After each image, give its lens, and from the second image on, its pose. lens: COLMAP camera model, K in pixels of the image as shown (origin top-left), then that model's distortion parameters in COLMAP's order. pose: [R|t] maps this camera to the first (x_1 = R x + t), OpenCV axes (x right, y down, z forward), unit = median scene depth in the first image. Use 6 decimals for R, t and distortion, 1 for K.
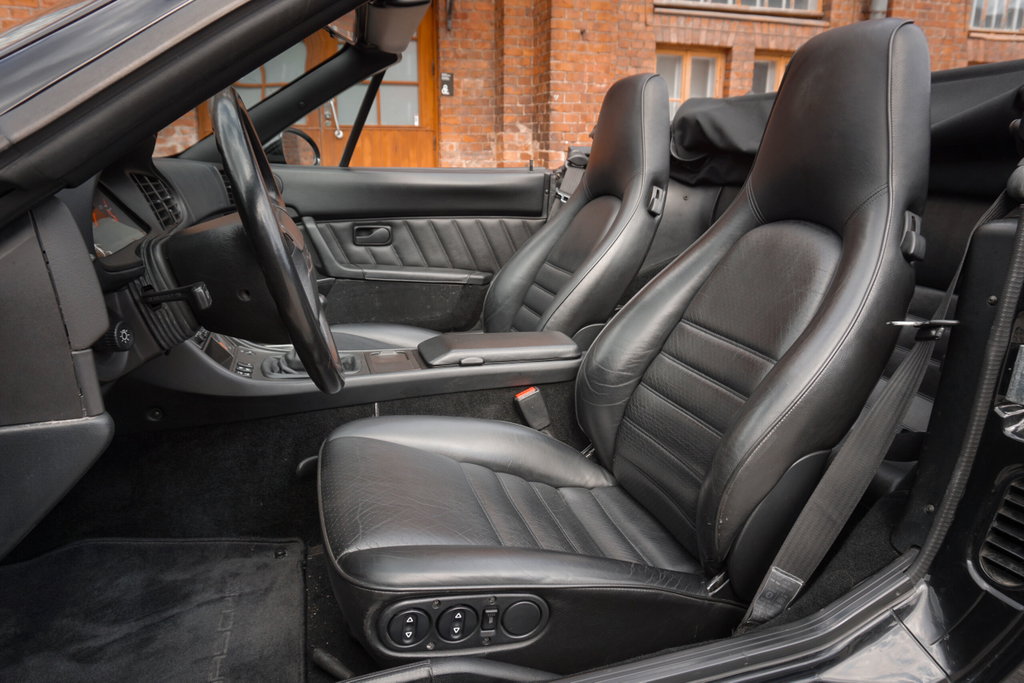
lens RADIAL K [[681.7, 0, 512.0], [0, 681.7, 341.5], [0, 0, 1]] dist [-0.039706, 0.025315]
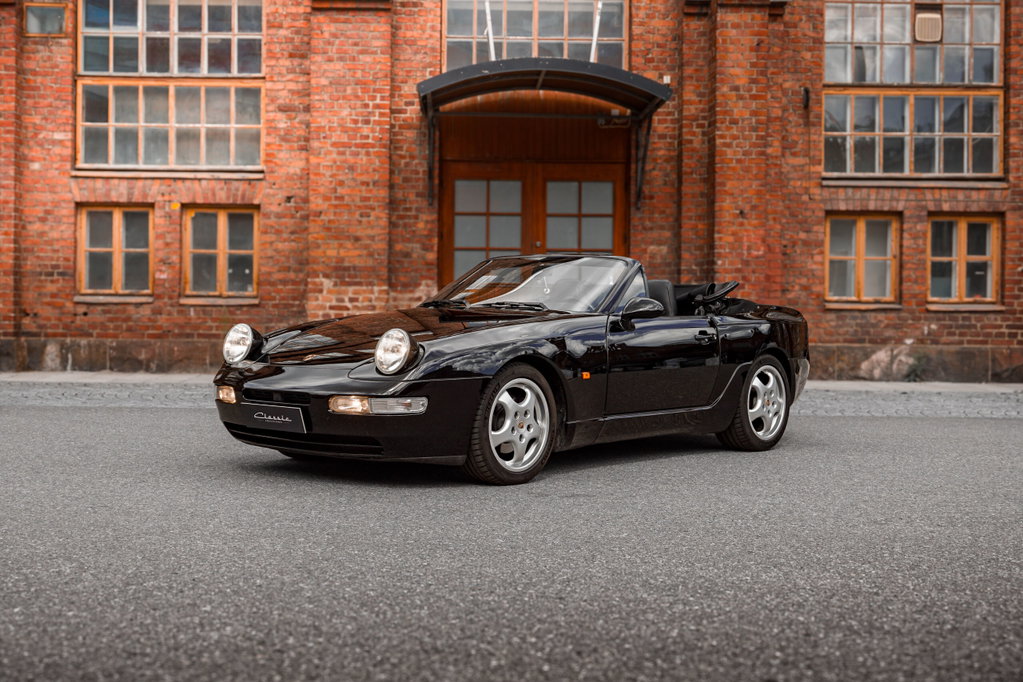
lens RADIAL K [[1309.6, 0, 511.5], [0, 1309.6, 341.0], [0, 0, 1]] dist [-0.046871, -0.000660]
pose [[0.967061, 0.006198, -0.254470, 0.309339], [-0.067833, 0.969828, -0.234165, 0.366451], [0.245341, 0.243713, 0.938303, -1.308412]]
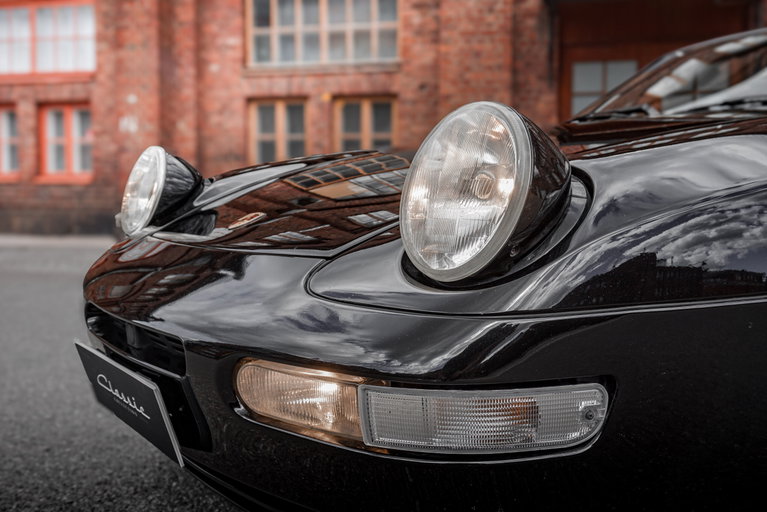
lens RADIAL K [[791.5, 0, 383.5], [0, 791.5, 256.0], [0, 0, 1]] dist [-0.007064, -0.004474]
pose [[0.868970, 0.027991, -0.494073, 0.039297], [-0.124165, 0.978794, -0.162928, 0.191360], [0.479036, 0.202926, 0.854018, -0.553644]]
